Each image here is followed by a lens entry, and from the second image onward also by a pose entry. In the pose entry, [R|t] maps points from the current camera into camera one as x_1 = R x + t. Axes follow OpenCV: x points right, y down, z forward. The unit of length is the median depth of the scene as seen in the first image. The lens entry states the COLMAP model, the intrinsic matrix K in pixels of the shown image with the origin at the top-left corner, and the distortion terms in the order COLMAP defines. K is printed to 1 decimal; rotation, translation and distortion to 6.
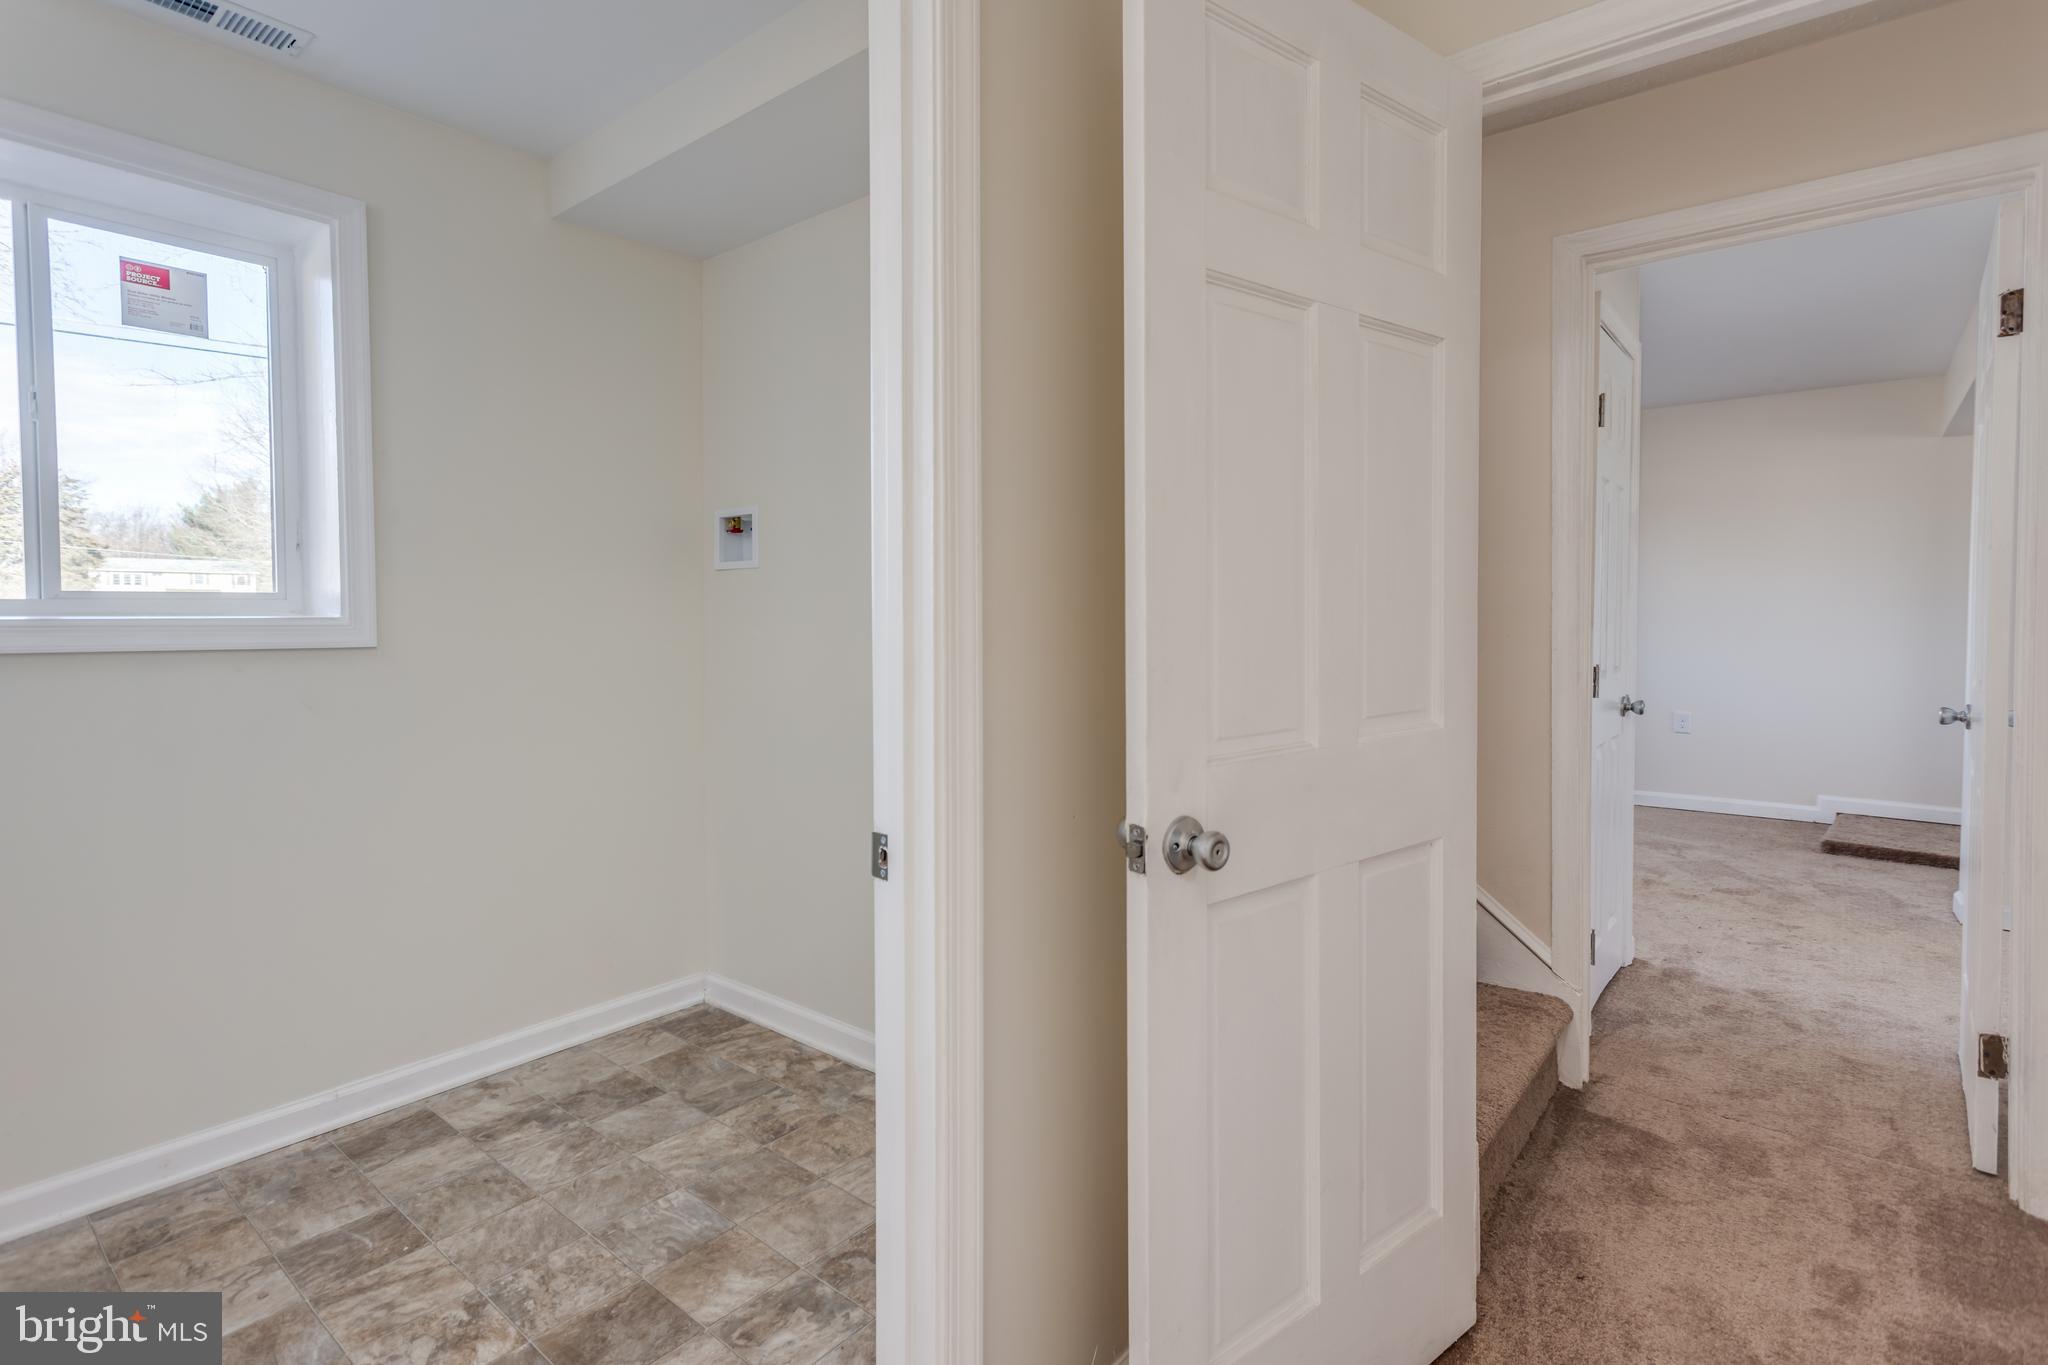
lens RADIAL K [[990.2, 0, 1023.9], [0, 990.2, 638.5], [0, 0, 1]] dist [0.003926, 0.000981]
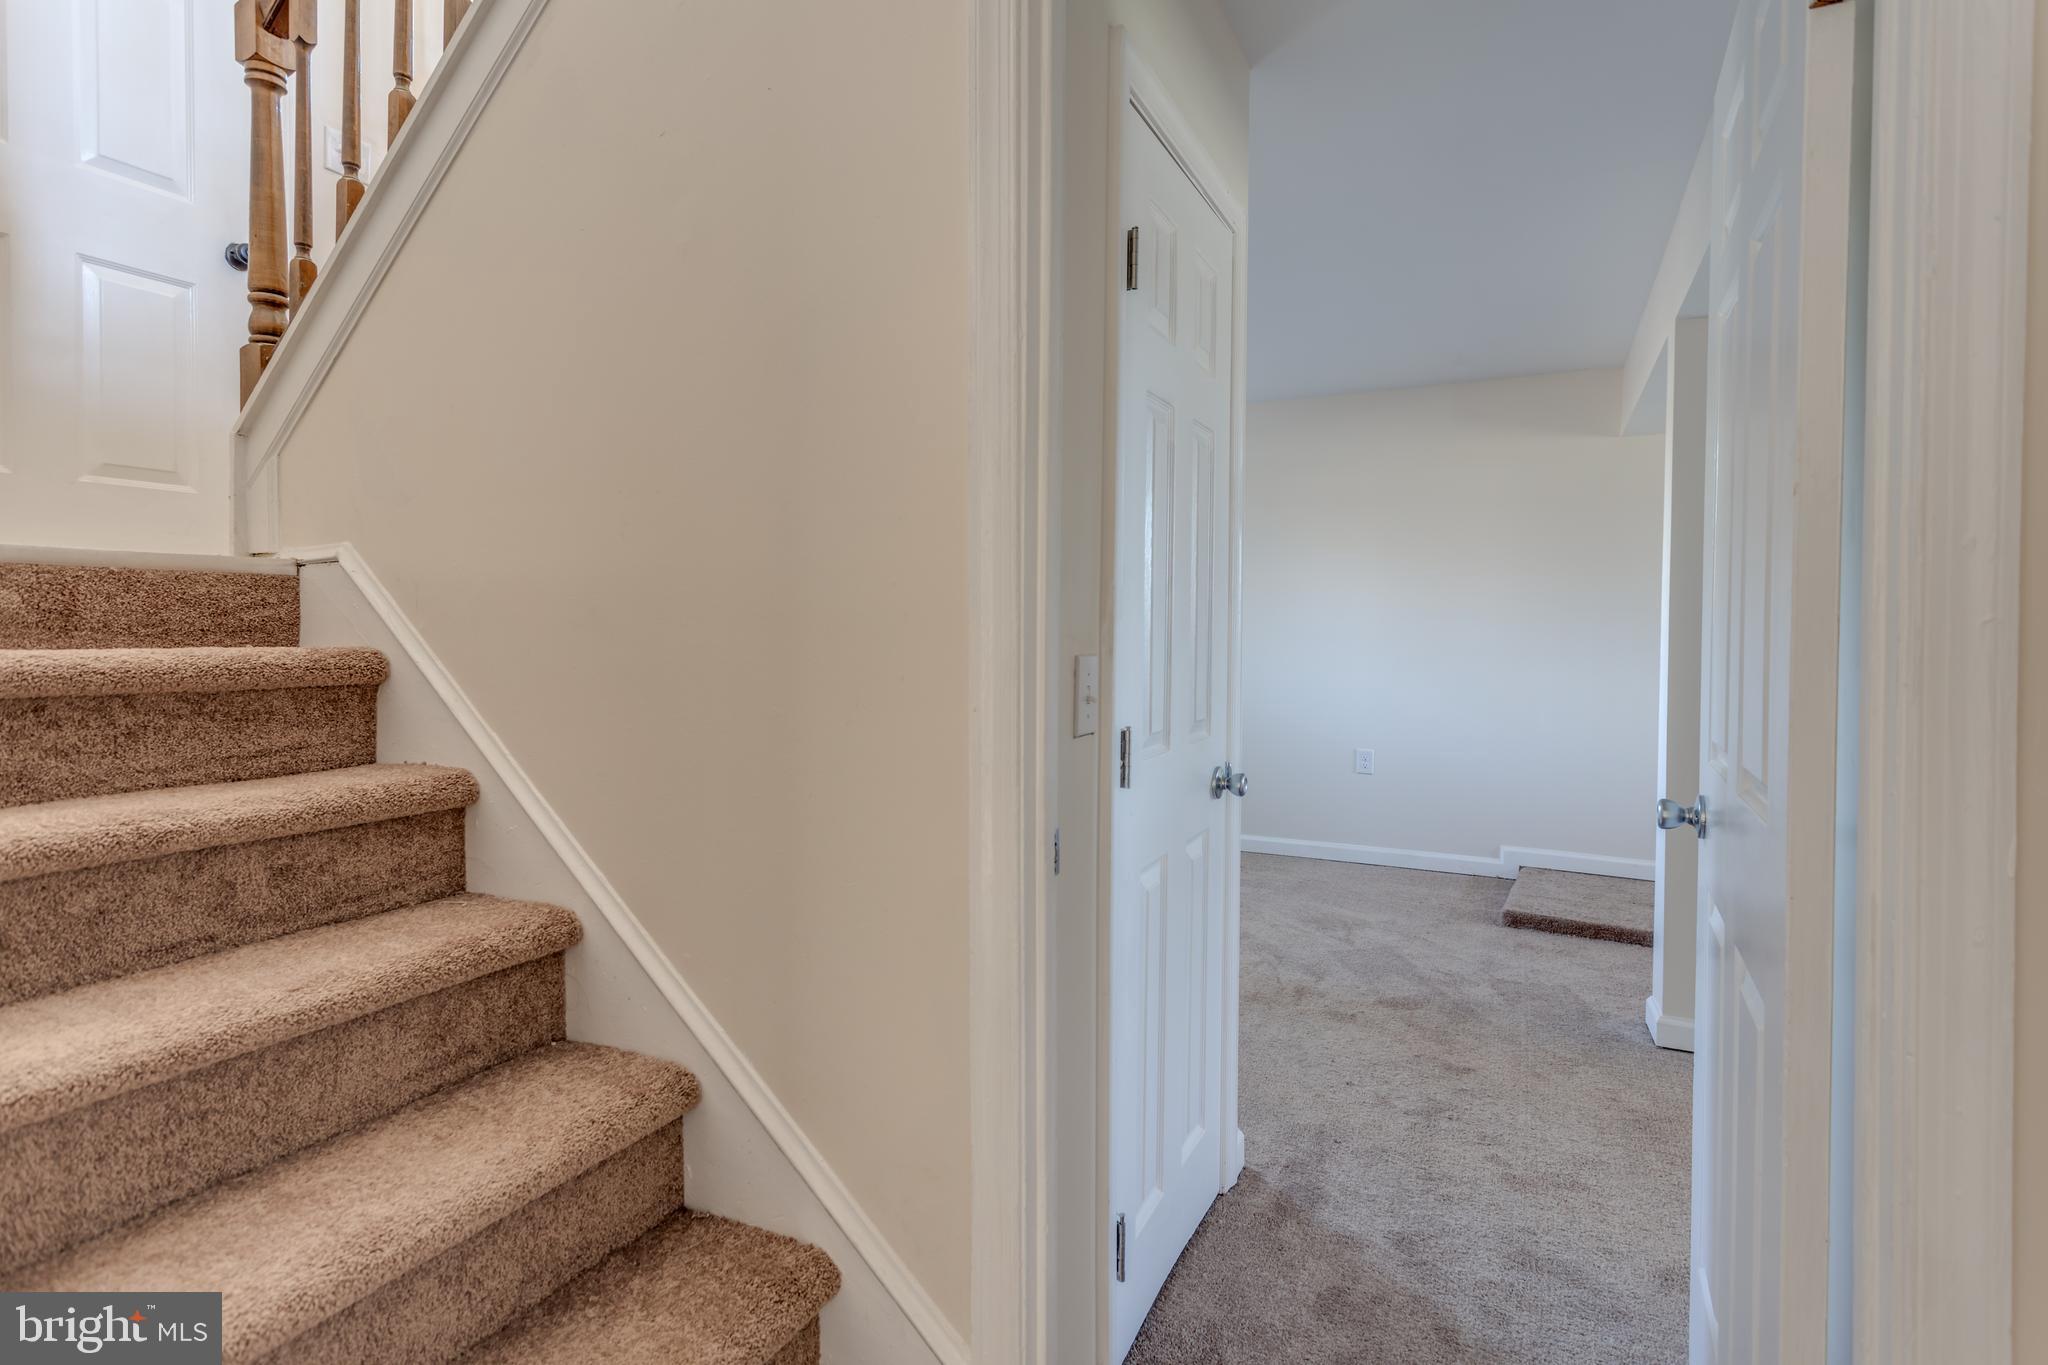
lens RADIAL K [[990.2, 0, 1023.9], [0, 990.2, 638.5], [0, 0, 1]] dist [0.003926, 0.000981]
pose [[0.976307, 0.010439, 0.216137, 0.310649], [-0.006702, 0.999815, -0.018014, -0.009090], [-0.216285, 0.016138, 0.976197, 0.368934]]
